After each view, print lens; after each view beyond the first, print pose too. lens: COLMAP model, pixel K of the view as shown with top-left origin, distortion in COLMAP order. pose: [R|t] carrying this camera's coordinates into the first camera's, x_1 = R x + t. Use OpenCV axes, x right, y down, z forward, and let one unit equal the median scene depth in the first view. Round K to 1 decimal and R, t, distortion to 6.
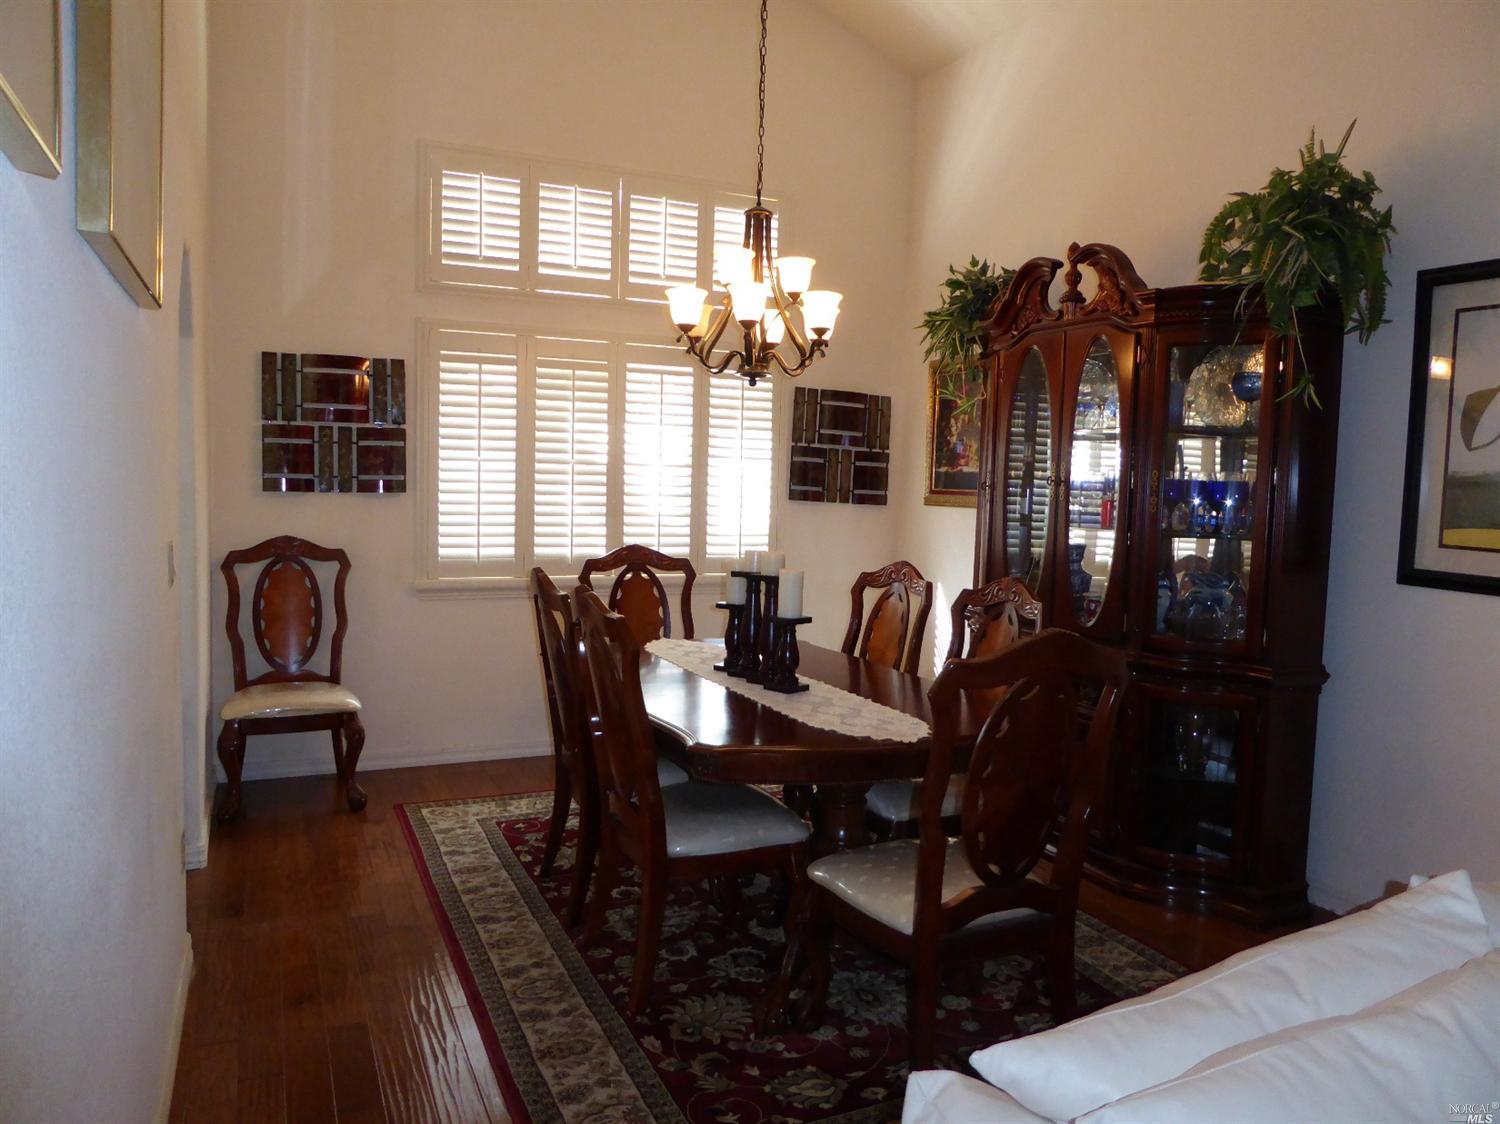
lens RADIAL K [[1059.5, 0, 750.0], [0, 1059.5, 562.0], [0, 0, 1]] dist [-0.050643, 0.031336]
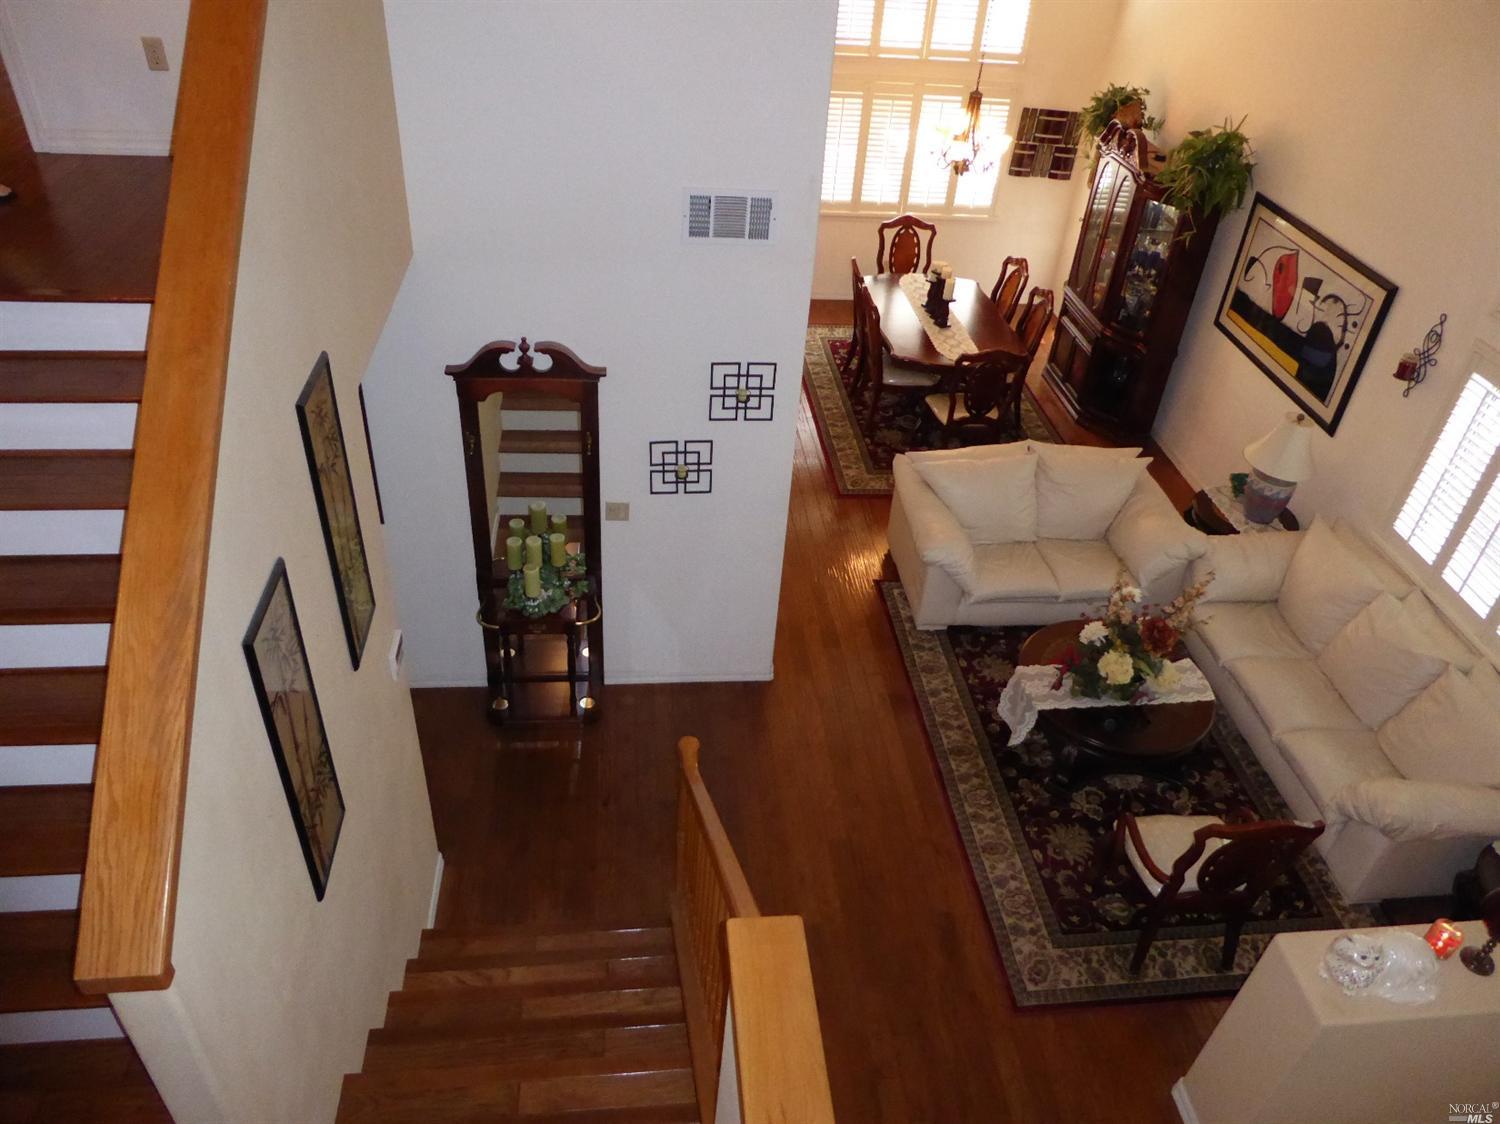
lens RADIAL K [[1052.3, 0, 751.7], [0, 1052.3, 548.4], [0, 0, 1]] dist [-0.051236, 0.022145]
pose [[0.946312, 0.217057, -0.239542, 0.316341], [-0.064636, 0.853120, 0.517695, -0.688232], [0.316727, -0.474418, 0.821347, -1.458857]]
